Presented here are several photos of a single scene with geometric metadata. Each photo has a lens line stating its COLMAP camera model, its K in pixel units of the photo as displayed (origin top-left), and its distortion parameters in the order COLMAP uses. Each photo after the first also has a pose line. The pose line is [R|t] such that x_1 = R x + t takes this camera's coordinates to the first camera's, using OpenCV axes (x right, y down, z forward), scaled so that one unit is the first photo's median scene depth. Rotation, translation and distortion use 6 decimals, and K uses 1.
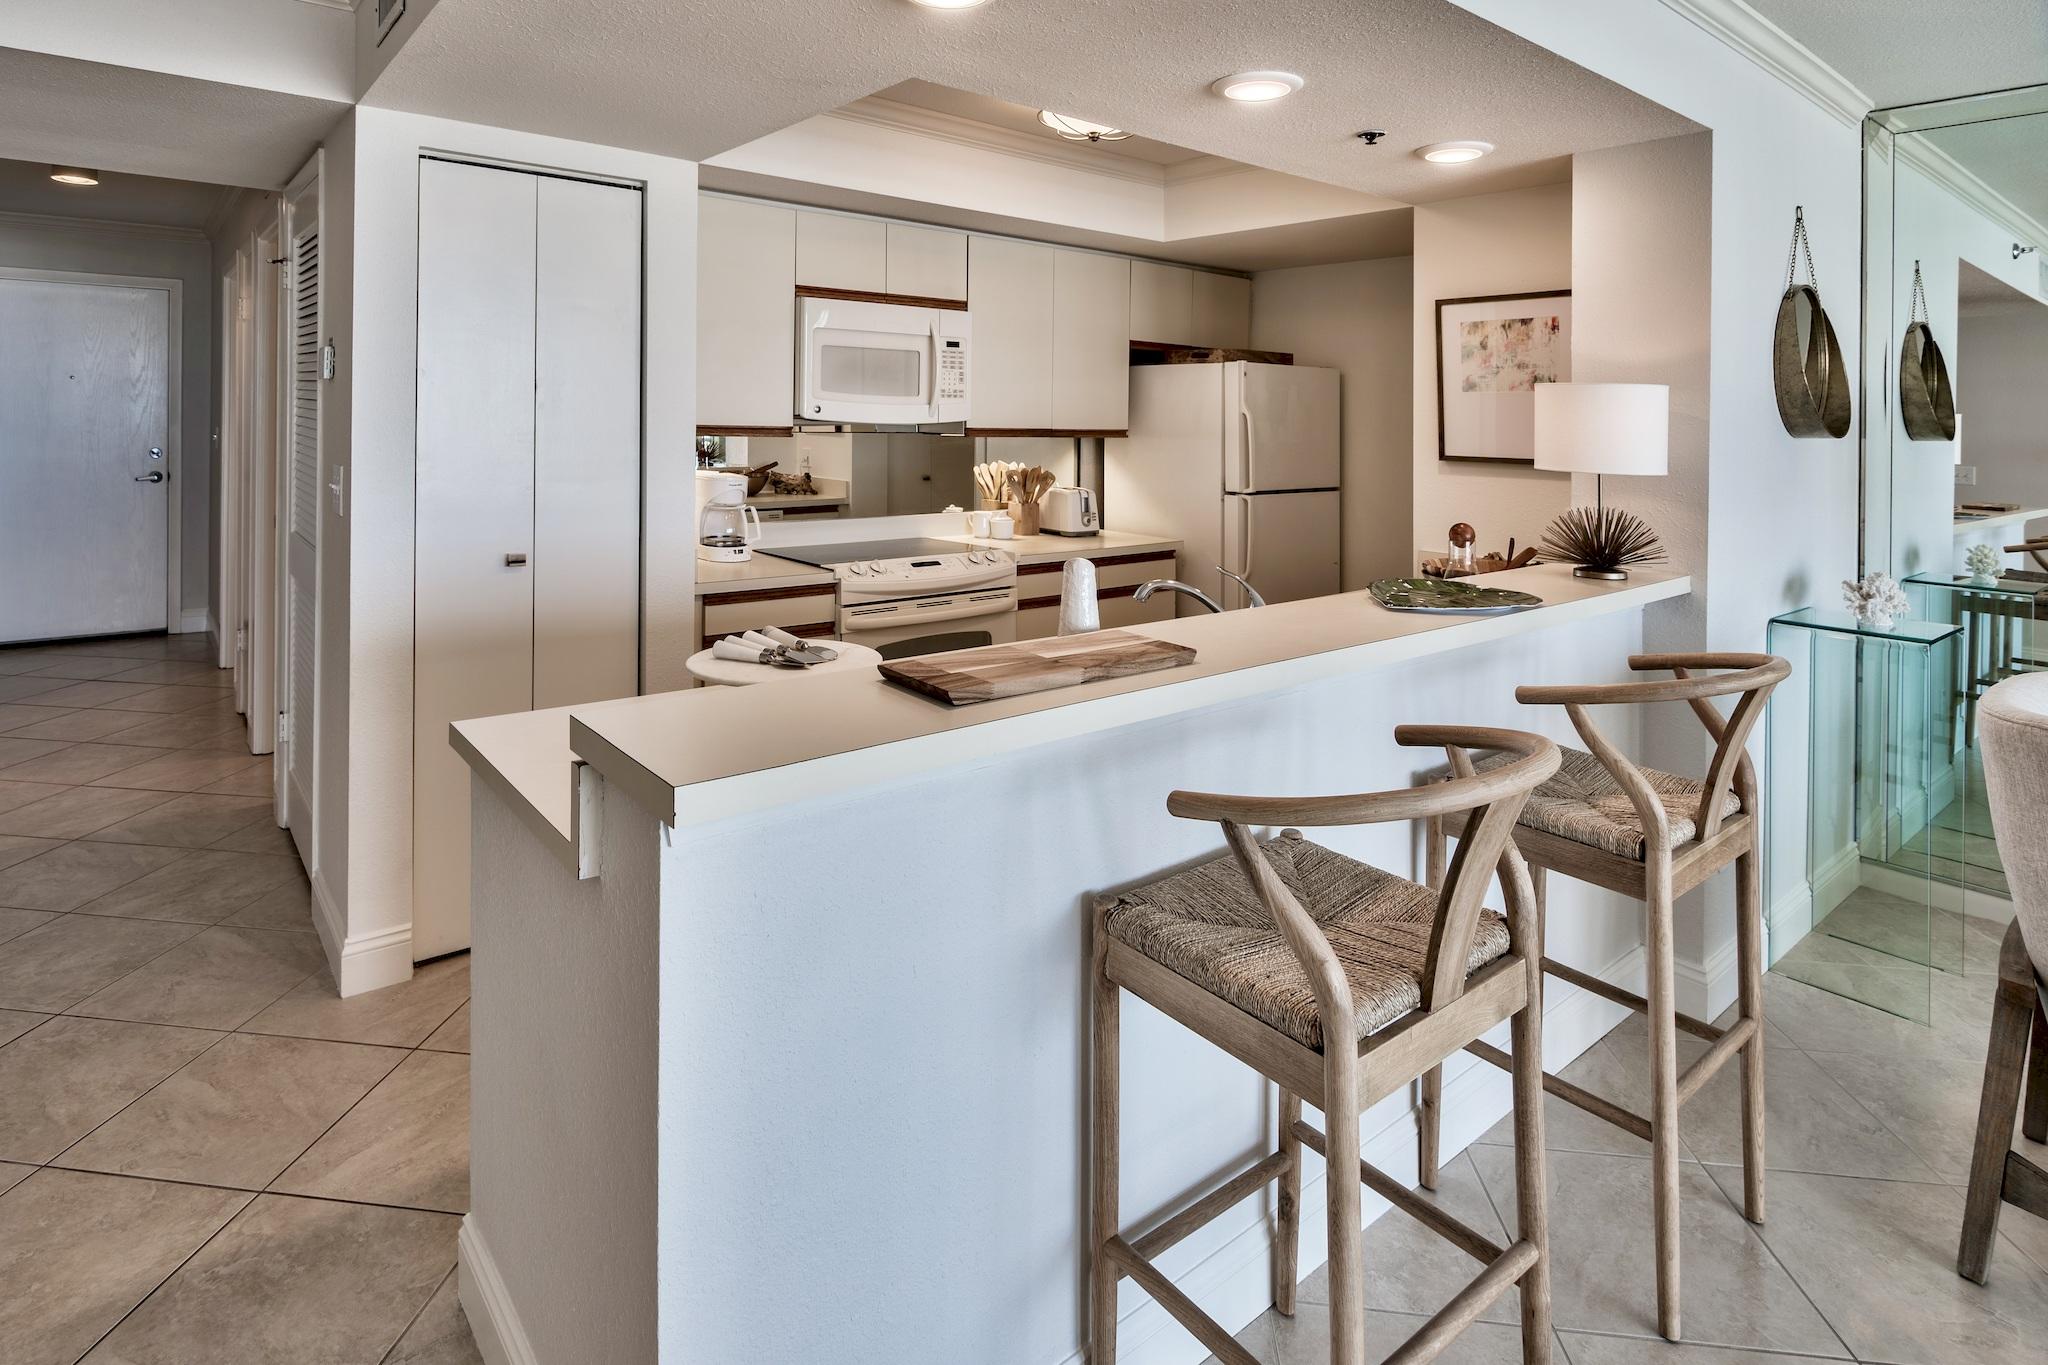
lens RADIAL K [[1050.1, 0, 1024.0], [0, 1050.1, 682.5], [0, 0, 1]] dist [0.001034, 0.000260]
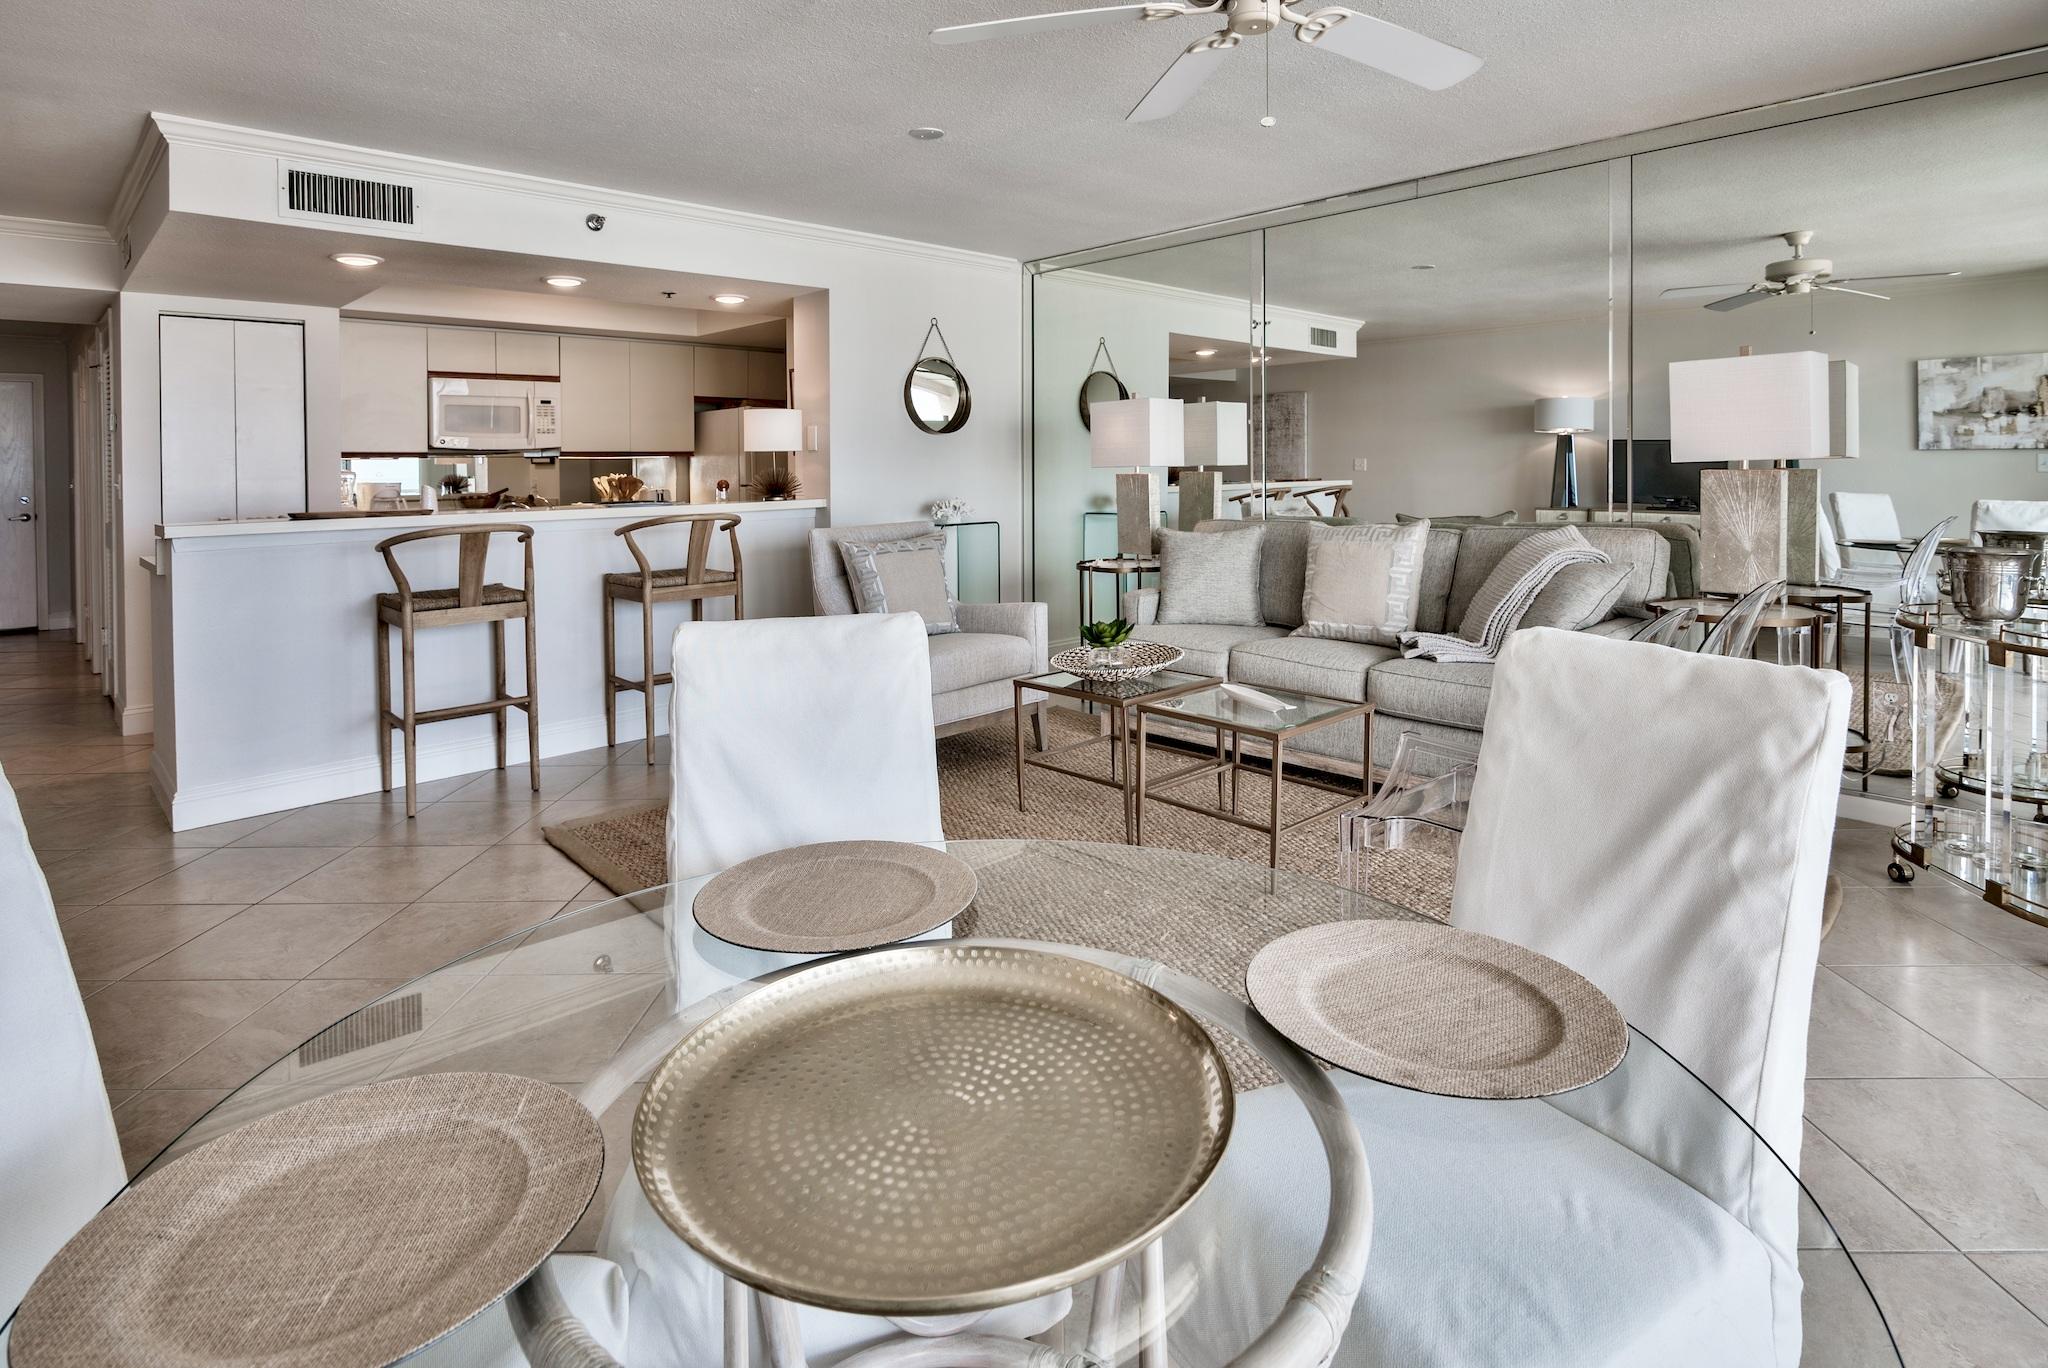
lens RADIAL K [[1002.3, 0, 1071.3], [0, 1002.3, 682.7], [0, 0, 1]] dist [0.000449, -0.000390]
pose [[0.992320, -0.063903, 0.105916, 0.605413], [0.067475, 0.997255, -0.030487, 0.243865], [-0.103677, 0.037399, 0.993908, -0.697831]]
